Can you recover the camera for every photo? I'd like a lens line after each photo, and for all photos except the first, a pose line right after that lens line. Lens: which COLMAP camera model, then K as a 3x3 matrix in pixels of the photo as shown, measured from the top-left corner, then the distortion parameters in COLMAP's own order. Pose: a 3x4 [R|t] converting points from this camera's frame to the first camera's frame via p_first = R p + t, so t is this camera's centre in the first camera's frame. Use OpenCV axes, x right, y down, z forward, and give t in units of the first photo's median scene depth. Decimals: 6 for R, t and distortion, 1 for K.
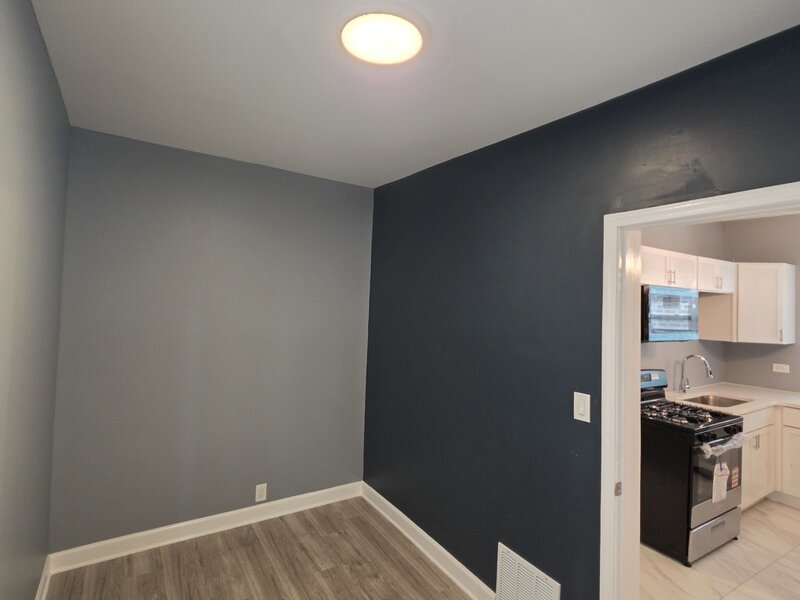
lens RADIAL K [[432.3, 0, 400.1], [0, 432.3, 297.7], [0, 0, 1]] dist [0.007882, 0.001422]
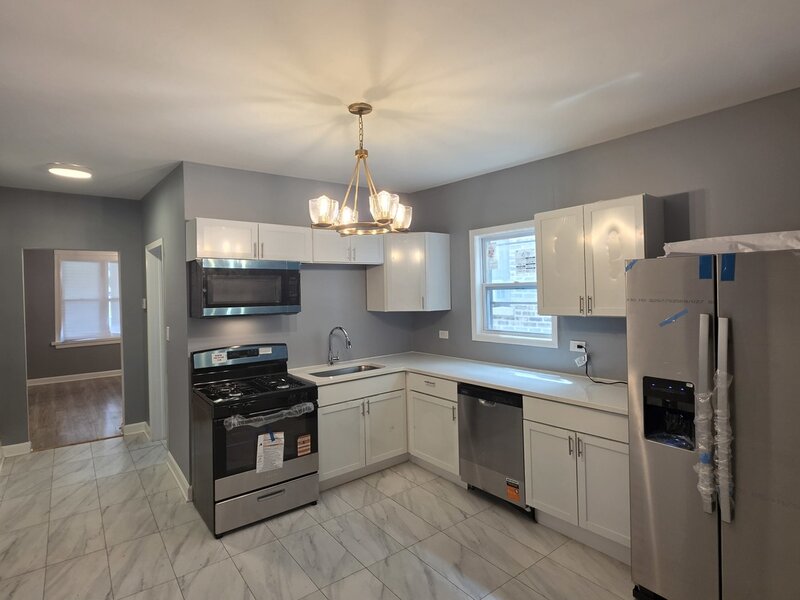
lens RADIAL K [[432.3, 0, 400.4], [0, 432.3, 300.0], [0, 0, 1]] dist [0.007882, 0.001422]
pose [[0.993974, -0.050150, 0.097470, 0.780332], [0.045959, 0.997939, 0.044778, 0.033782], [-0.099514, -0.040028, 0.994231, -0.010181]]
